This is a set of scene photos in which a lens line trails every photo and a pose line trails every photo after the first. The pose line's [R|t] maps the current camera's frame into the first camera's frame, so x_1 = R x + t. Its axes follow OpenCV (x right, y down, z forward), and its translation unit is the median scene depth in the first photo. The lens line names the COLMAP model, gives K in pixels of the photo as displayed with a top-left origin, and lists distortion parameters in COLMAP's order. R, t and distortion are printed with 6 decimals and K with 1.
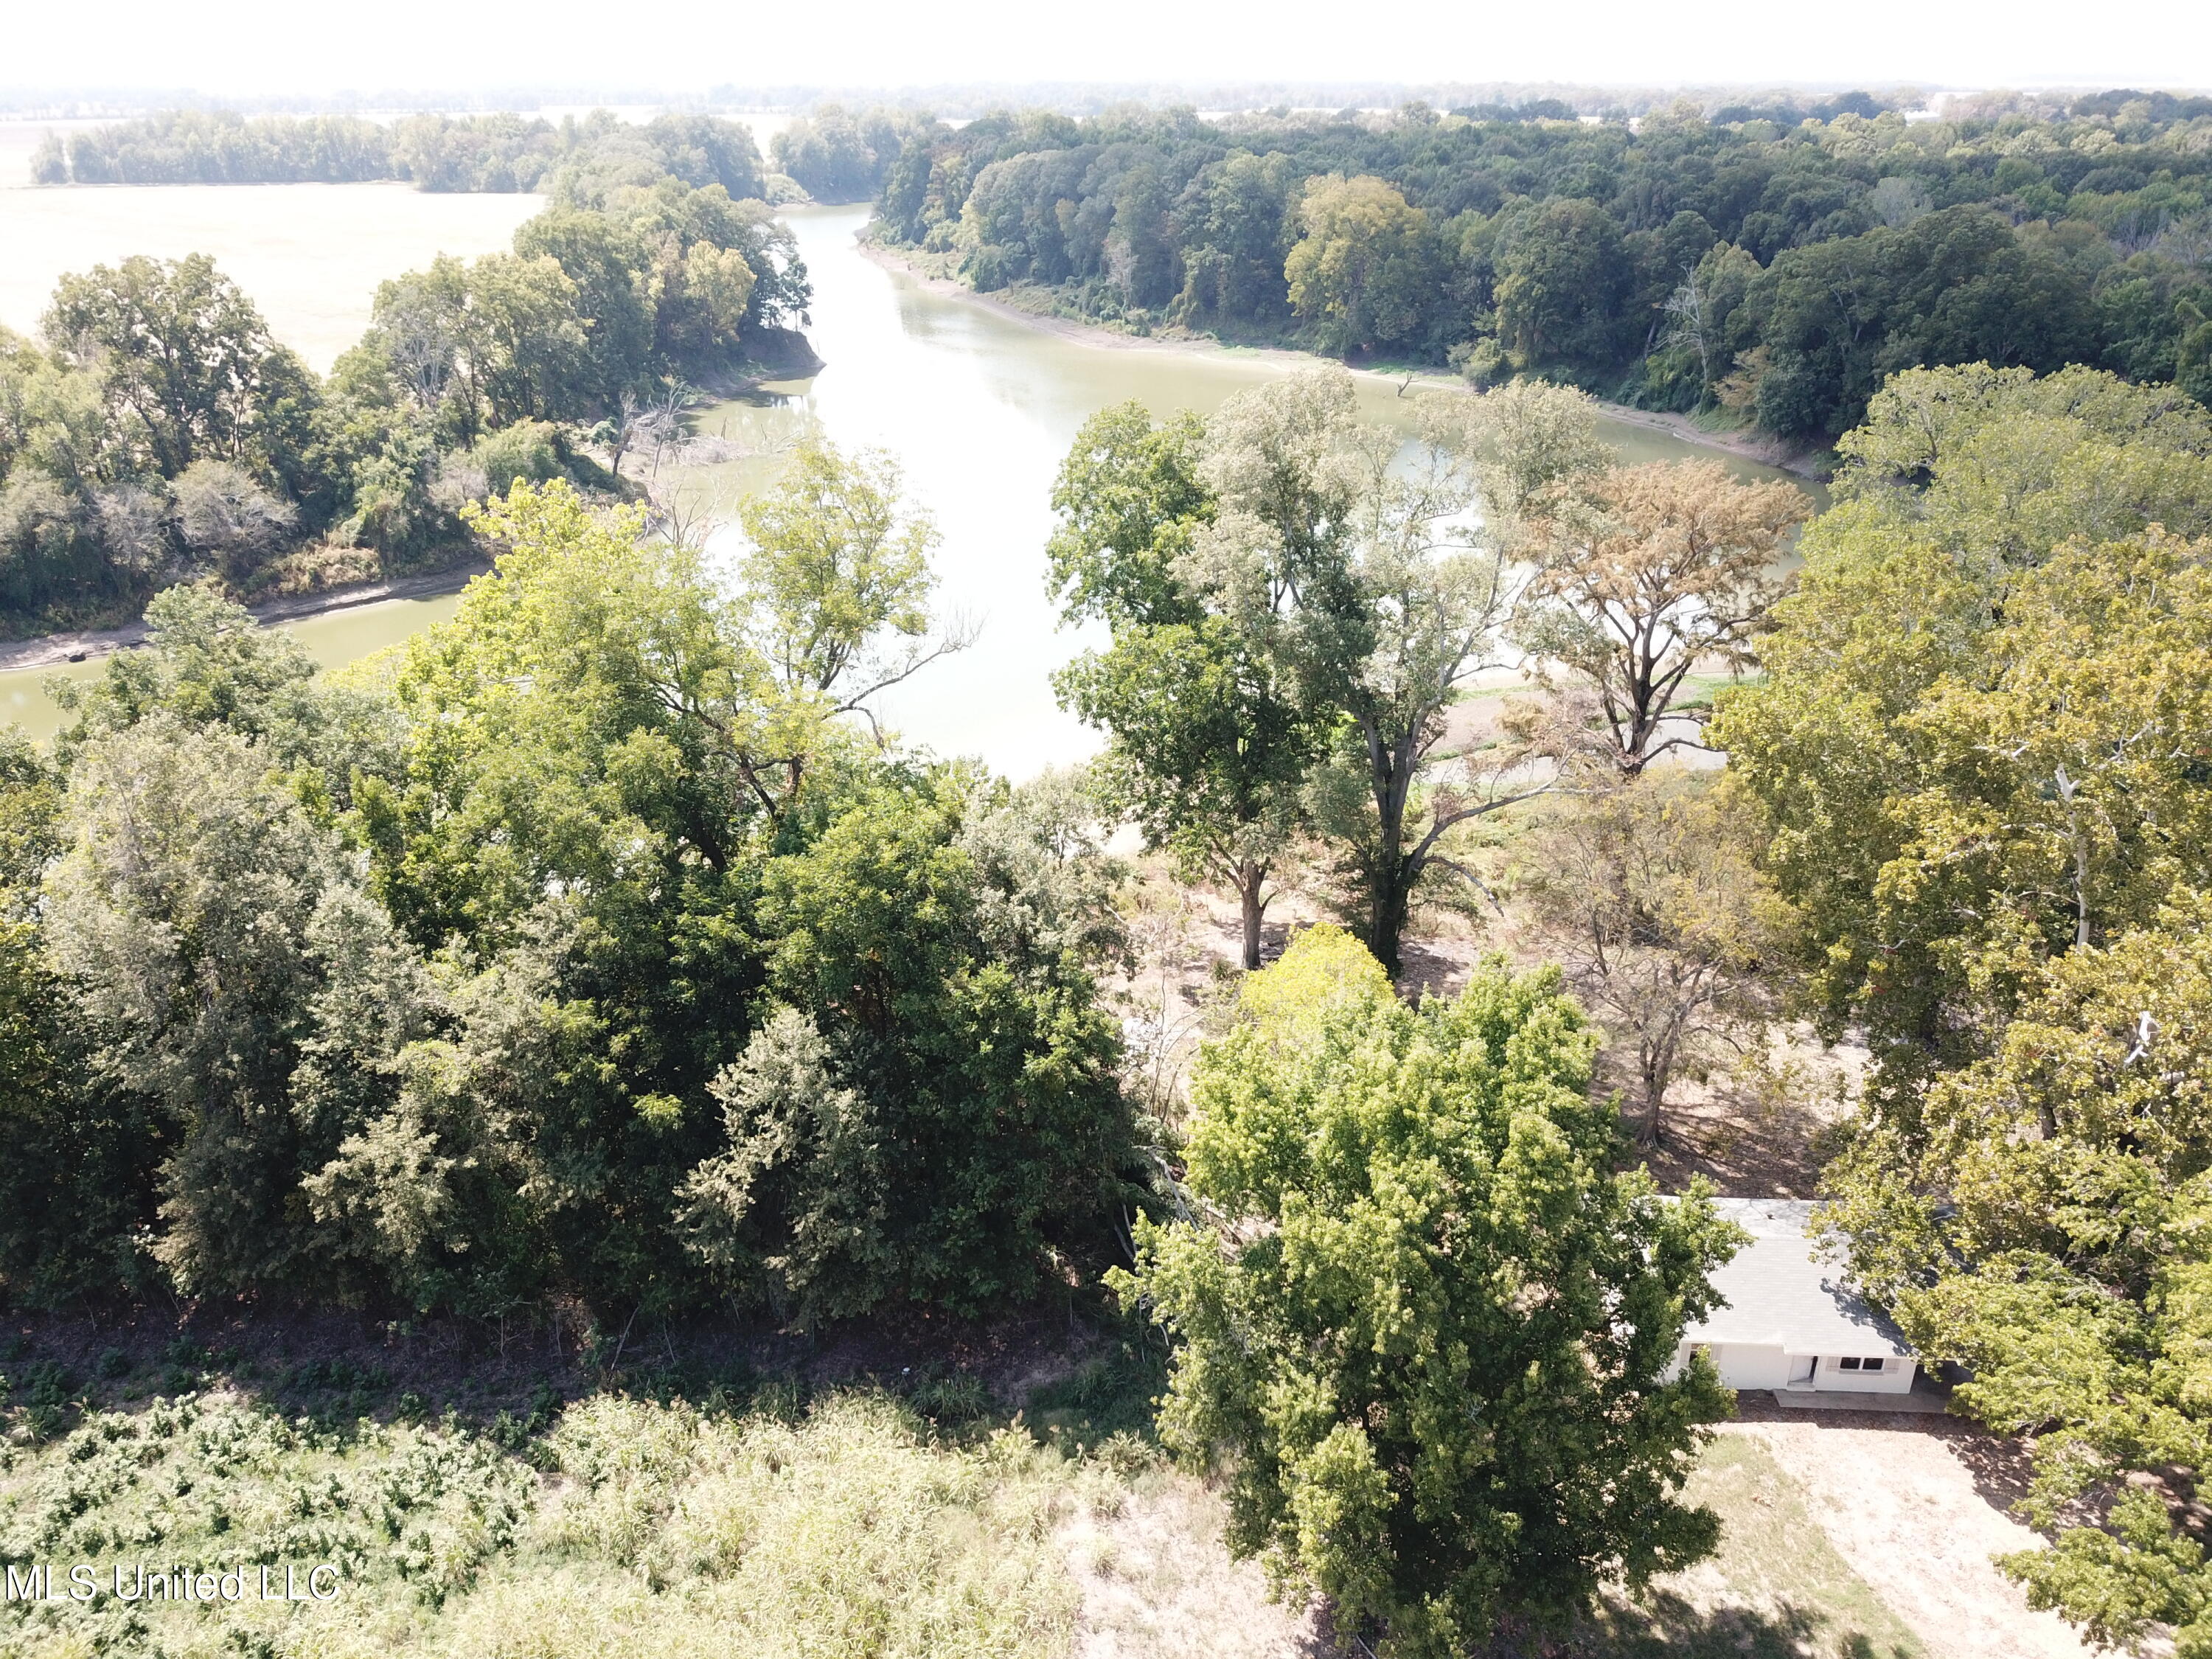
lens RADIAL K [[1694.5, 0, 1109.3], [0, 1694.5, 836.7], [0, 0, 1]] dist [-0.004632, 0.009065]
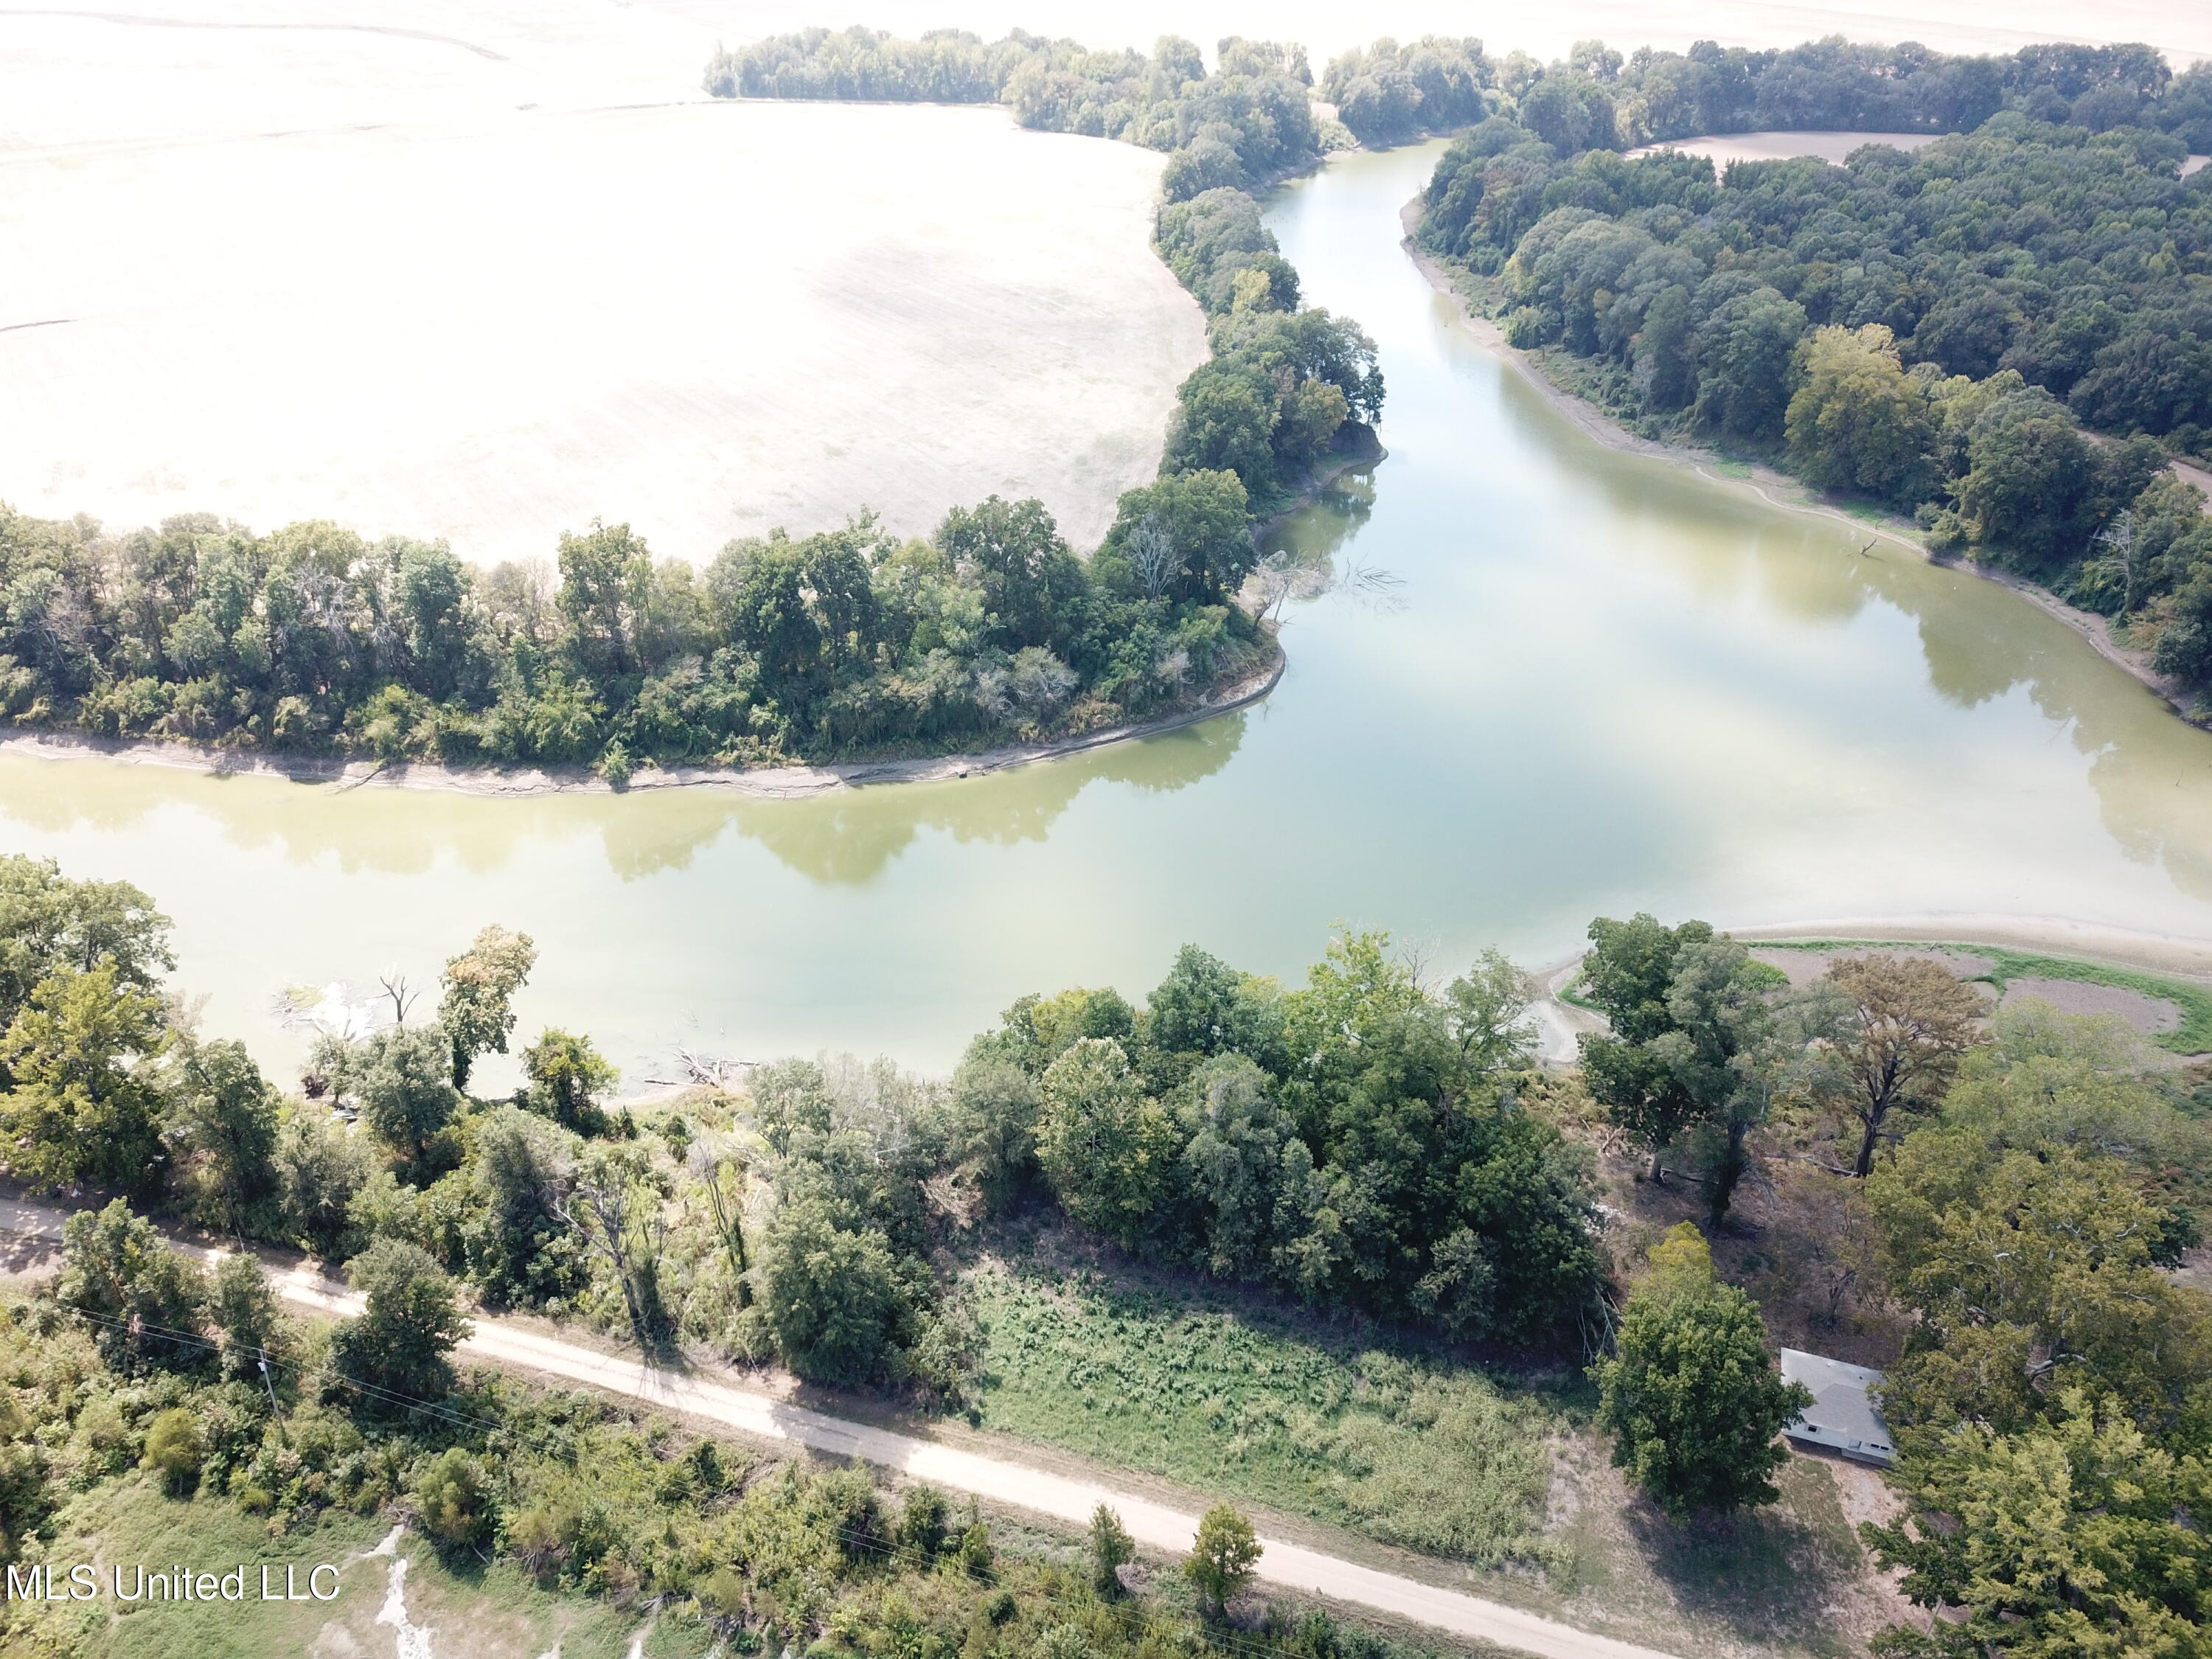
lens RADIAL K [[1691.9, 0, 1106.0], [0, 1691.9, 829.5], [0, 0, 1]] dist [0.015215, -0.016040]
pose [[0.962351, 0.144474, -0.230234, -0.069597], [-0.117097, 0.984772, 0.128500, -0.256214], [0.245293, -0.096702, 0.964614, -0.532175]]
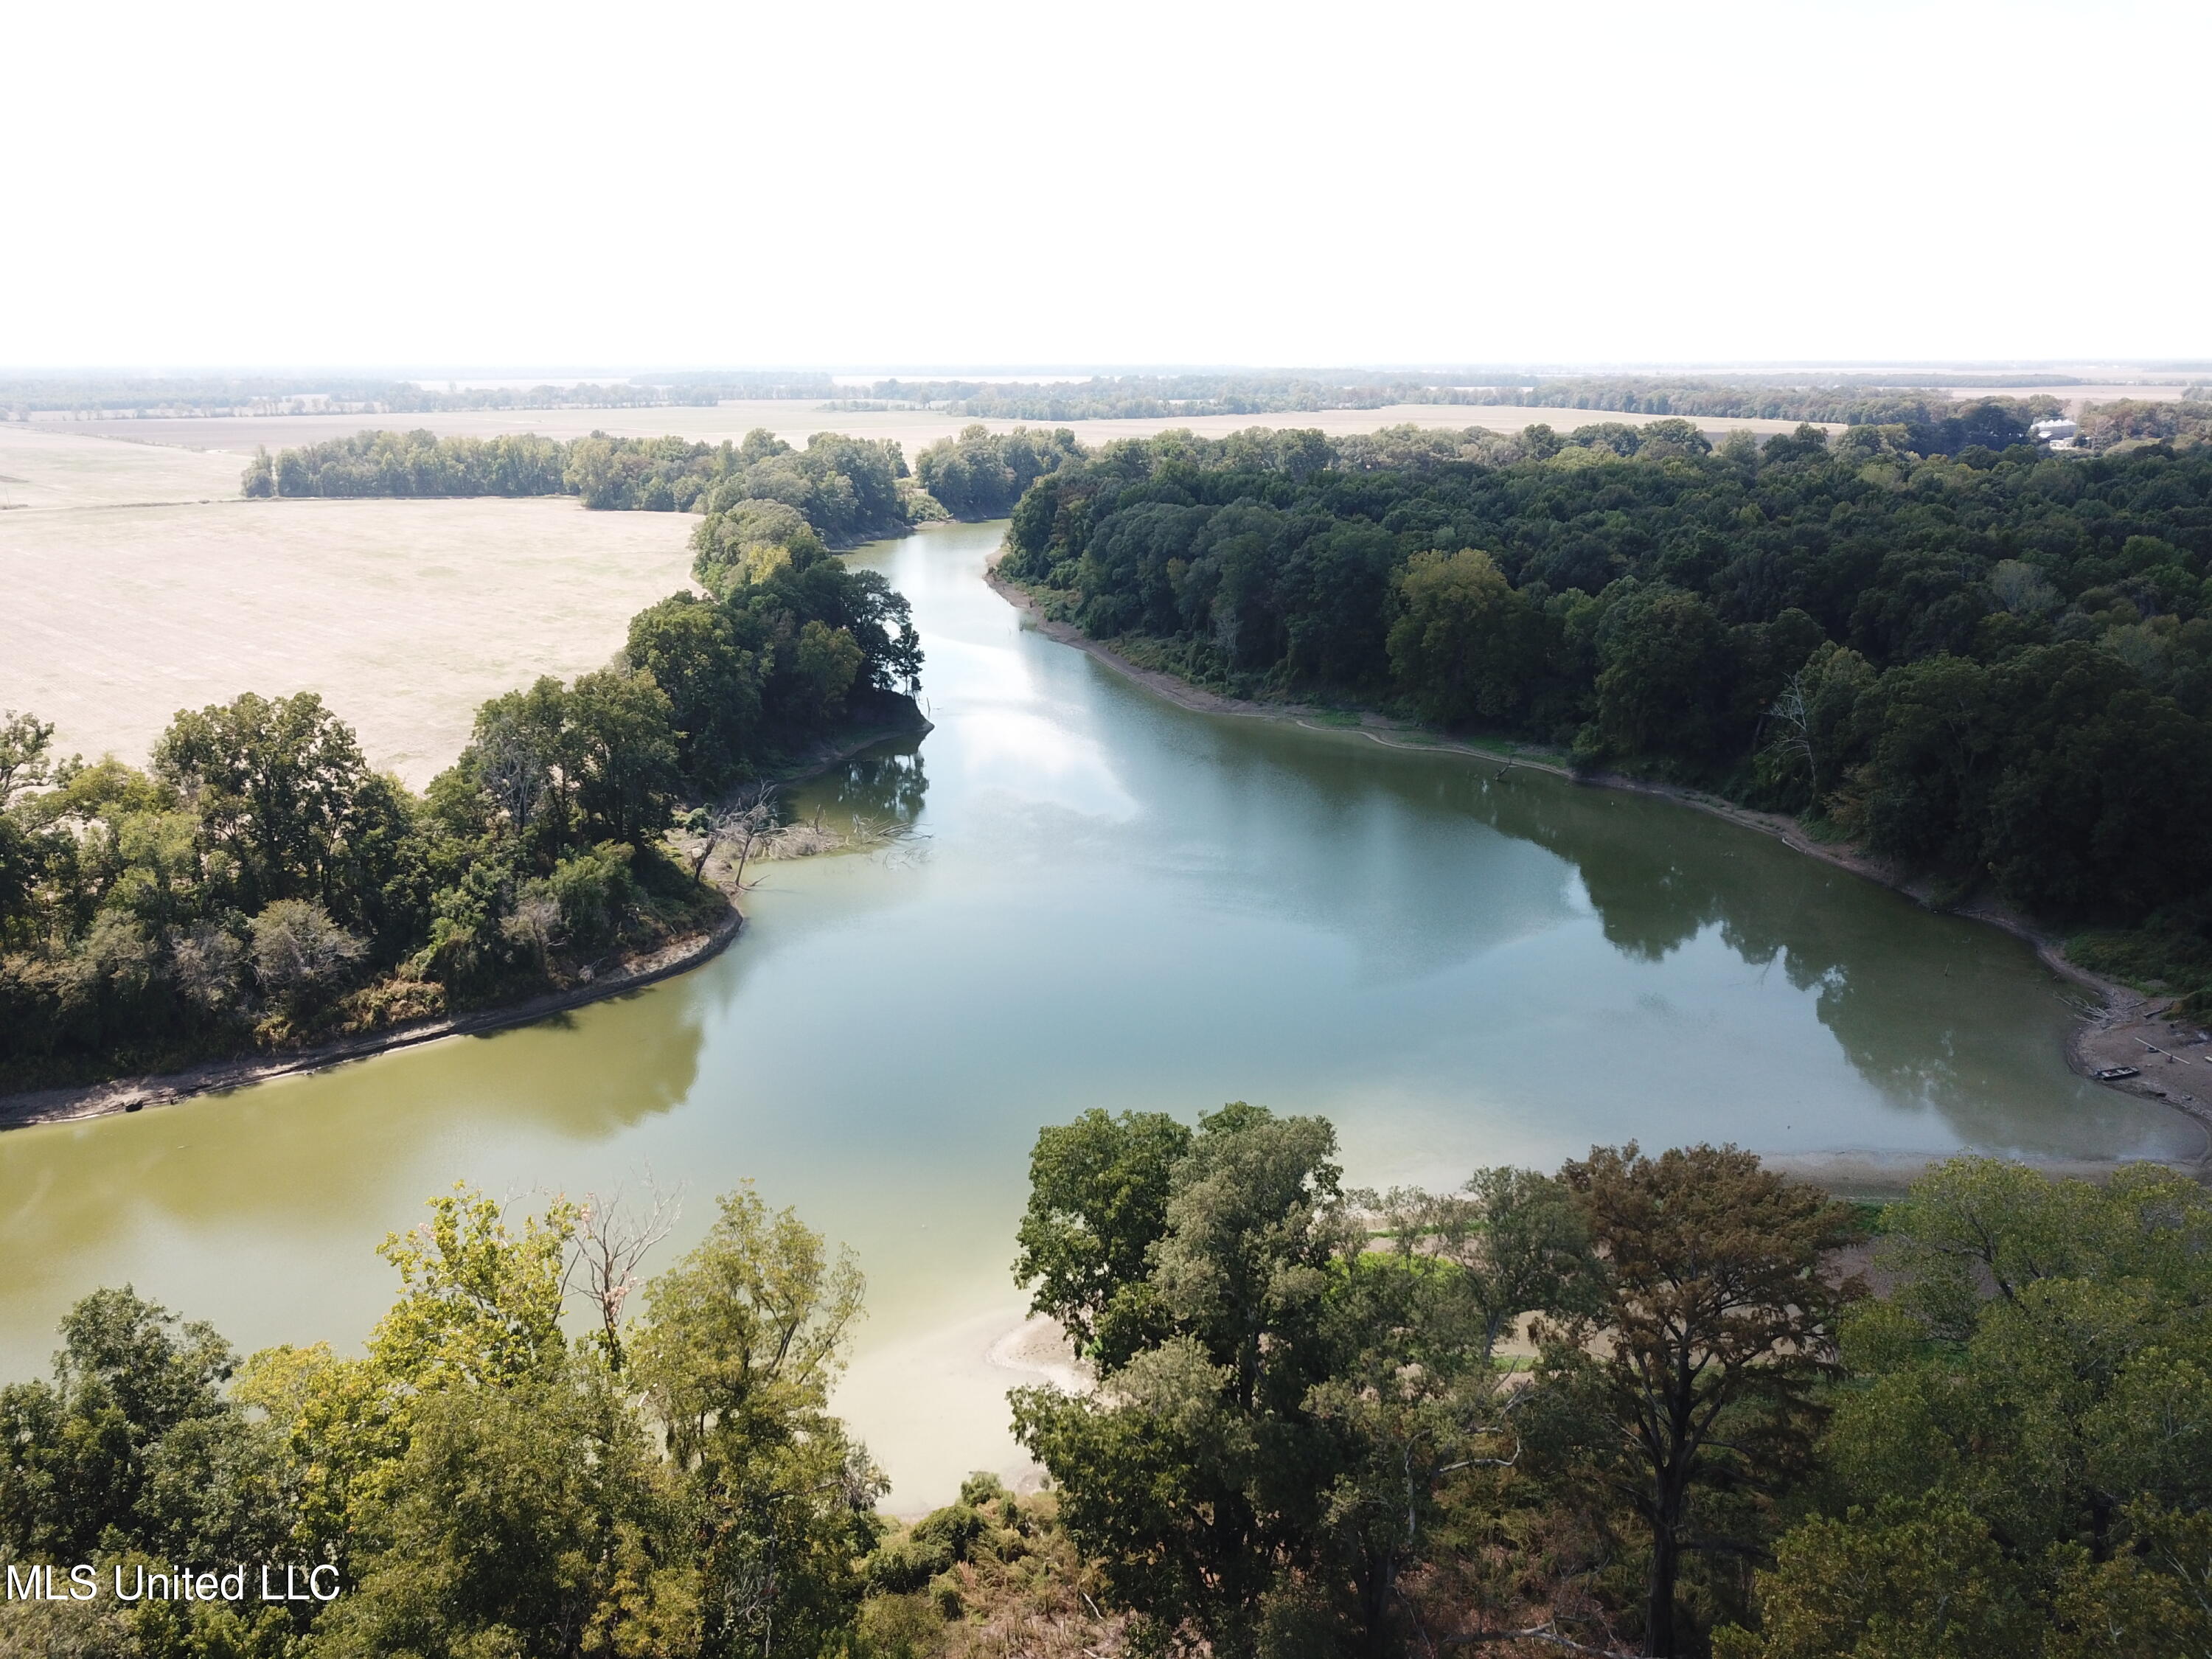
lens RADIAL K [[1691.9, 0, 1106.0], [0, 1691.9, 829.5], [0, 0, 1]] dist [0.015215, -0.016040]
pose [[0.996368, 0.021892, -0.082284, 0.040840], [-0.034139, 0.988017, -0.150522, -0.122730], [0.078003, 0.152784, 0.985176, 0.023932]]
